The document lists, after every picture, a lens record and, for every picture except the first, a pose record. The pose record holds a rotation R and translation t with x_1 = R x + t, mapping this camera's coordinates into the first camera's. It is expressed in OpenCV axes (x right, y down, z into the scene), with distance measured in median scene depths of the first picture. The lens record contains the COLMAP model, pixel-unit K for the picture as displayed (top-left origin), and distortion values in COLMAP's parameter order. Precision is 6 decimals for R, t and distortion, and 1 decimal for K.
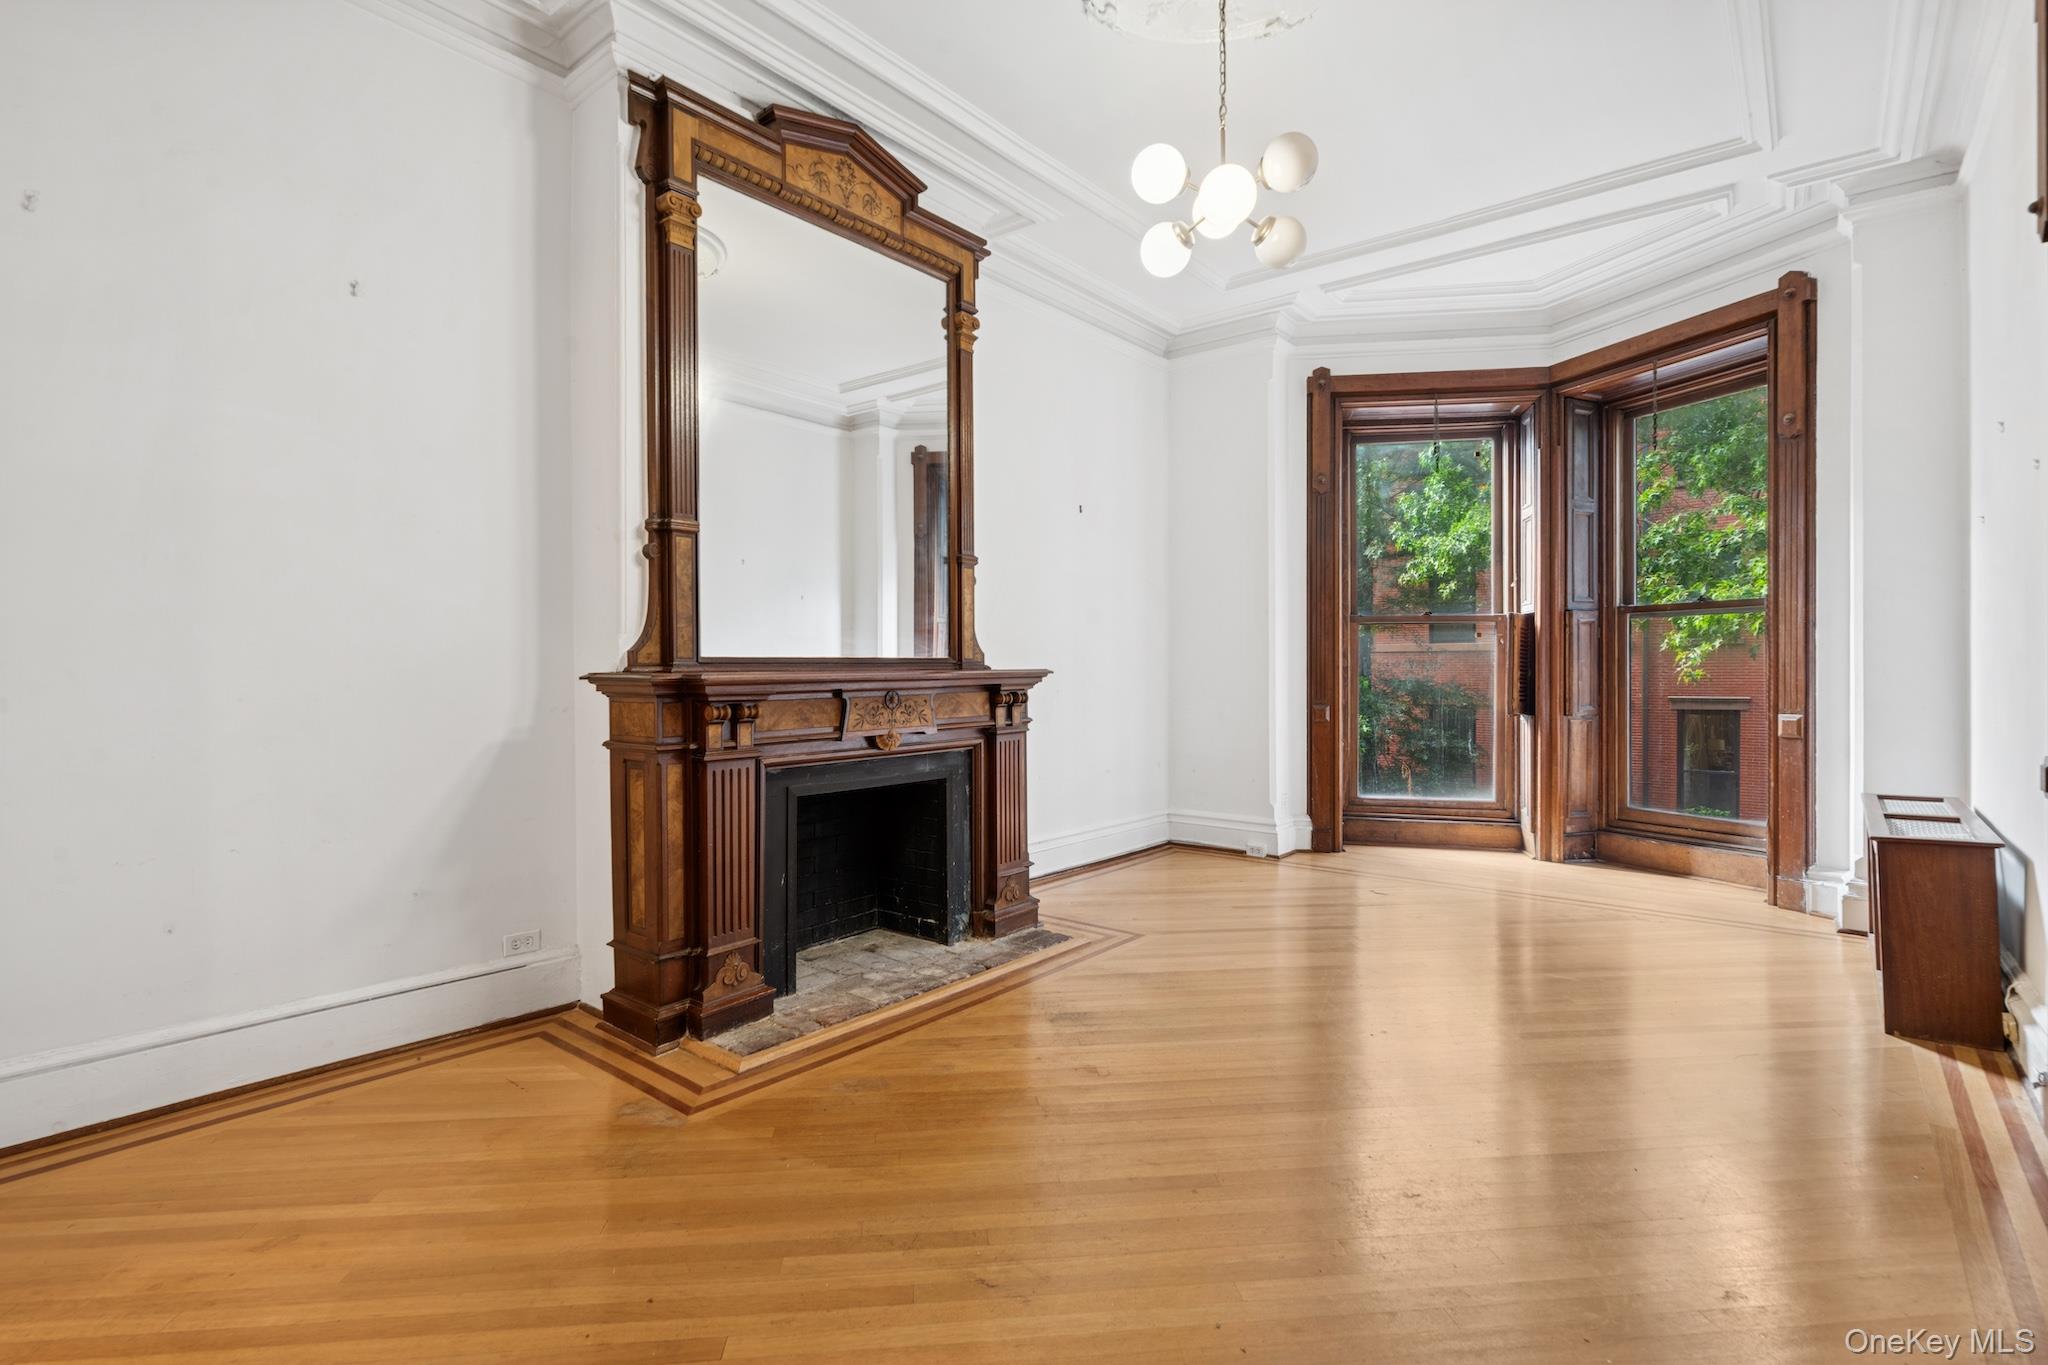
lens RADIAL K [[982.4, 0, 1029.6], [0, 982.4, 671.7], [0, 0, 1]] dist [-0.000034, -0.000062]
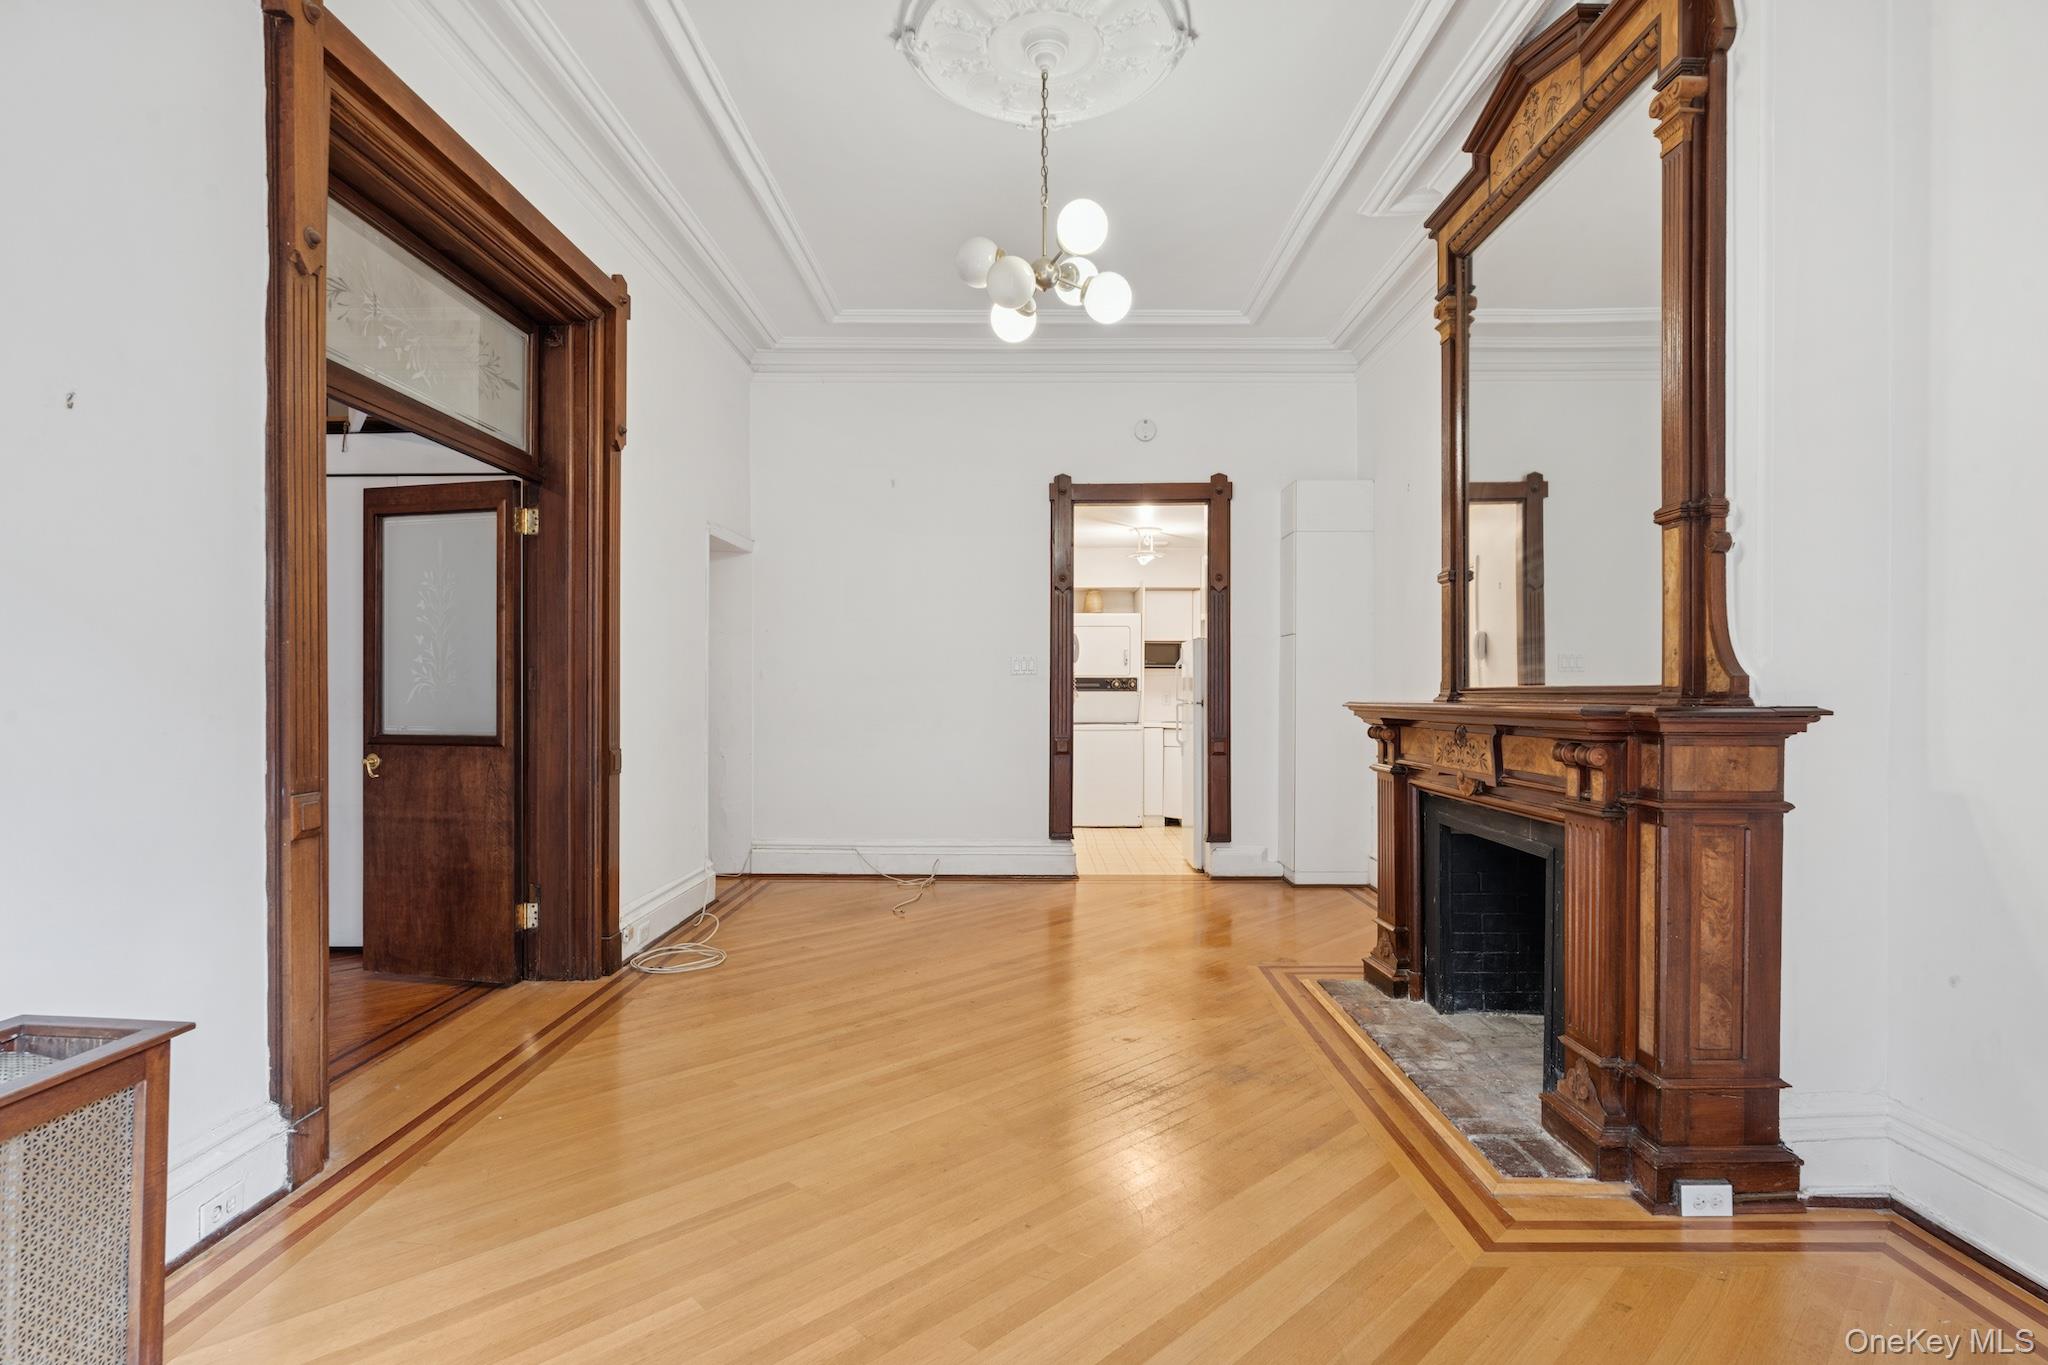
lens RADIAL K [[1012.0, 0, 1031.2], [0, 1012.0, 691.3], [0, 0, 1]] dist [-0.002864, -0.000452]
pose [[-0.782411, 0.000662, -0.622762, 0.707748], [-0.003846, 0.999975, 0.005894, -0.015369], [0.622750, 0.007007, -0.782389, 1.455904]]
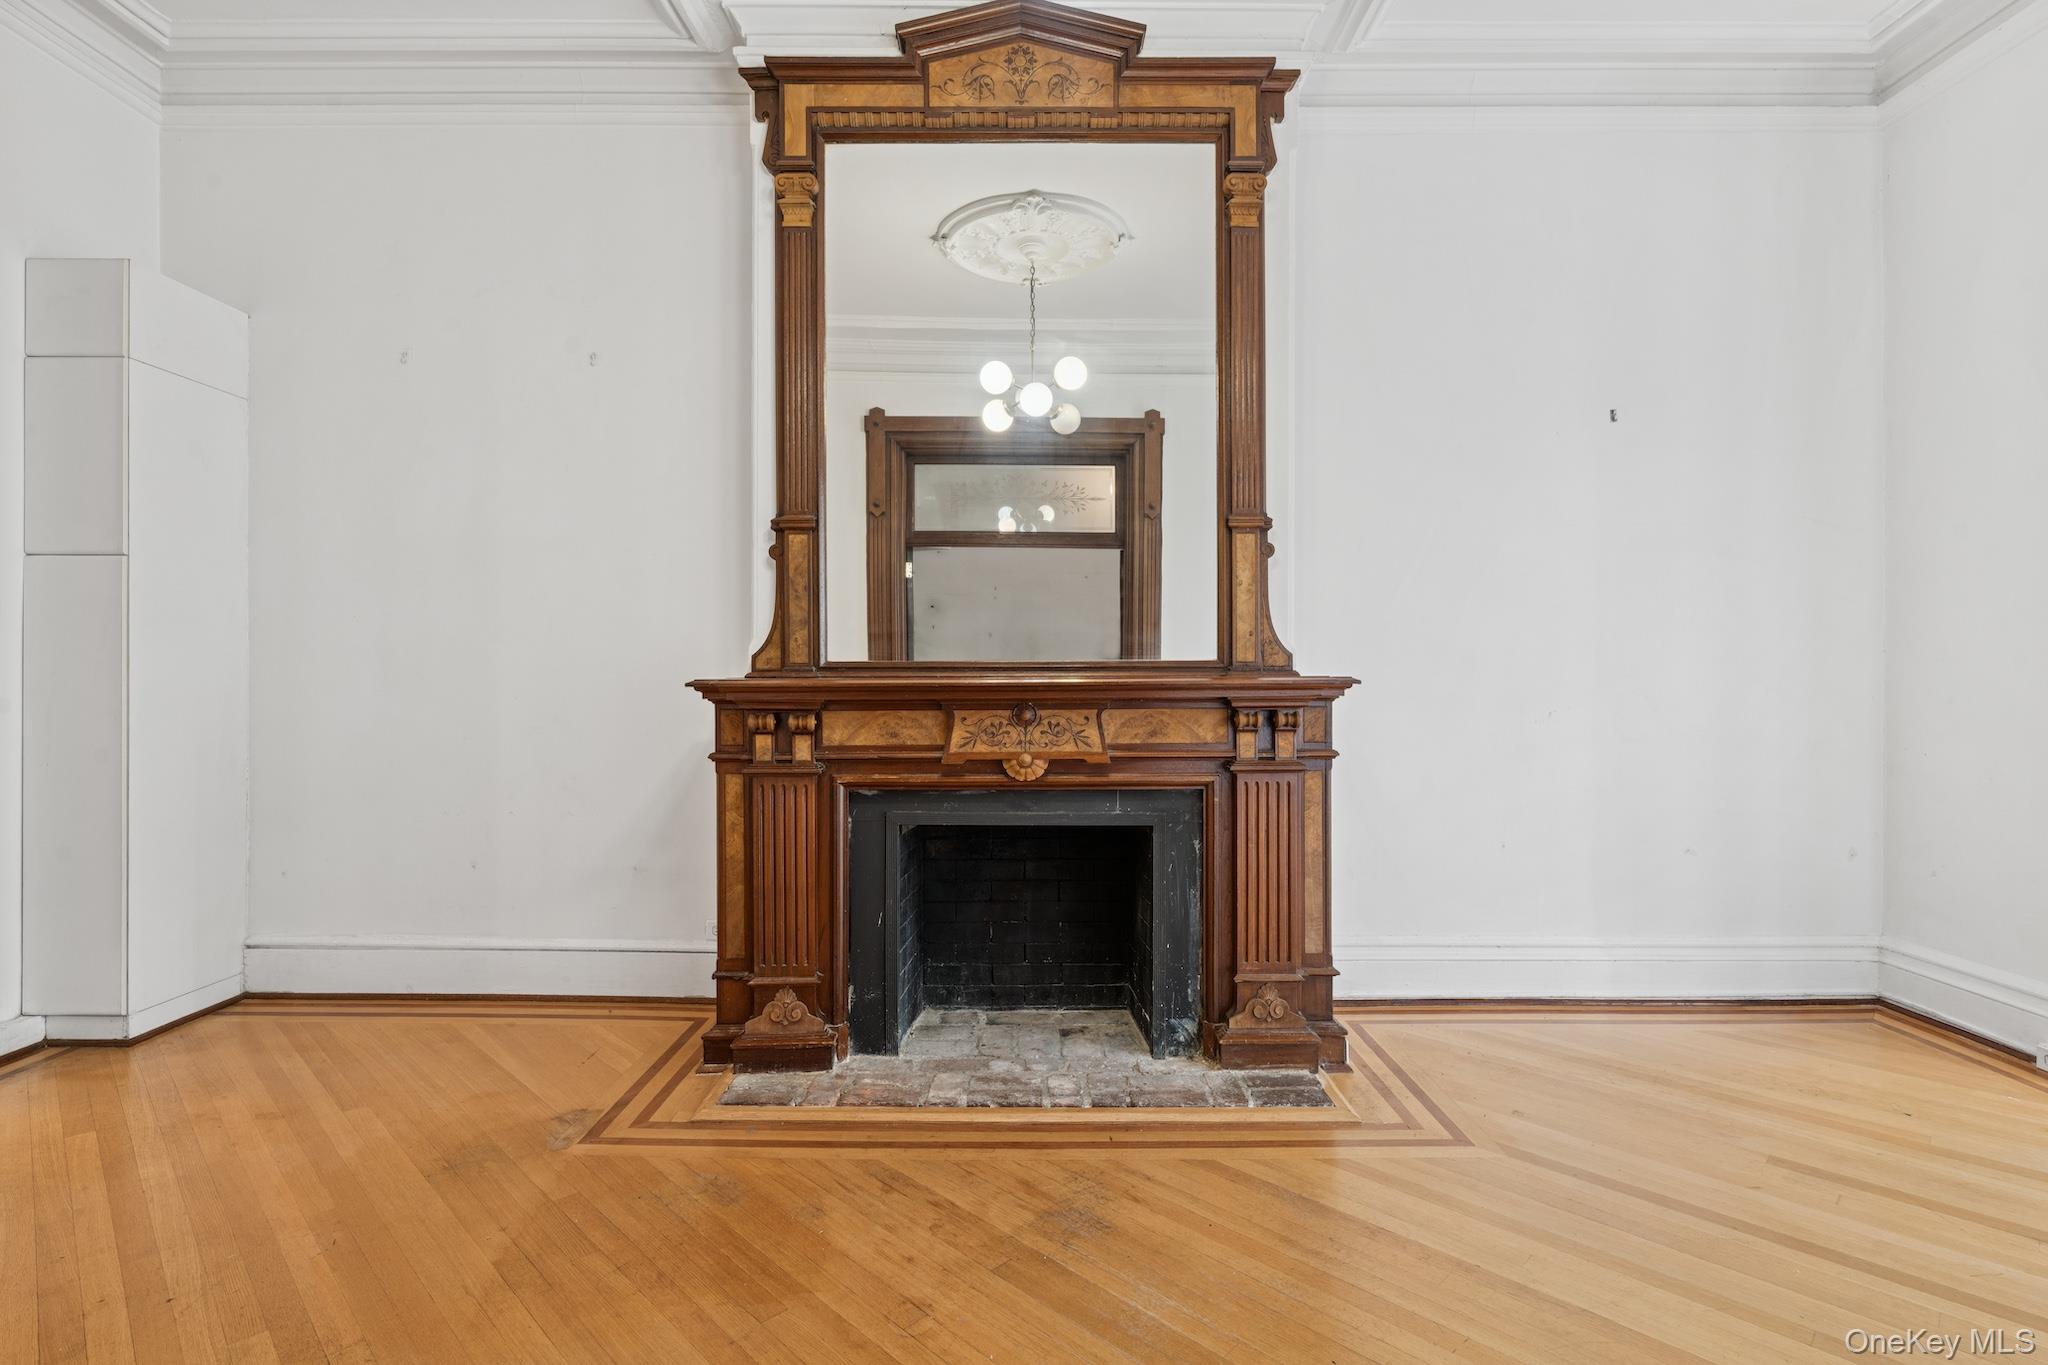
lens RADIAL K [[984.1, 0, 1023.6], [0, 984.1, 678.8], [0, 0, 1]] dist [-0.001752, 0.000093]
pose [[0.627666, 0.002945, -0.778477, 0.459661], [-0.005231, 0.999986, -0.000434, 0.000443], [0.778465, 0.004345, 0.627673, 0.511457]]
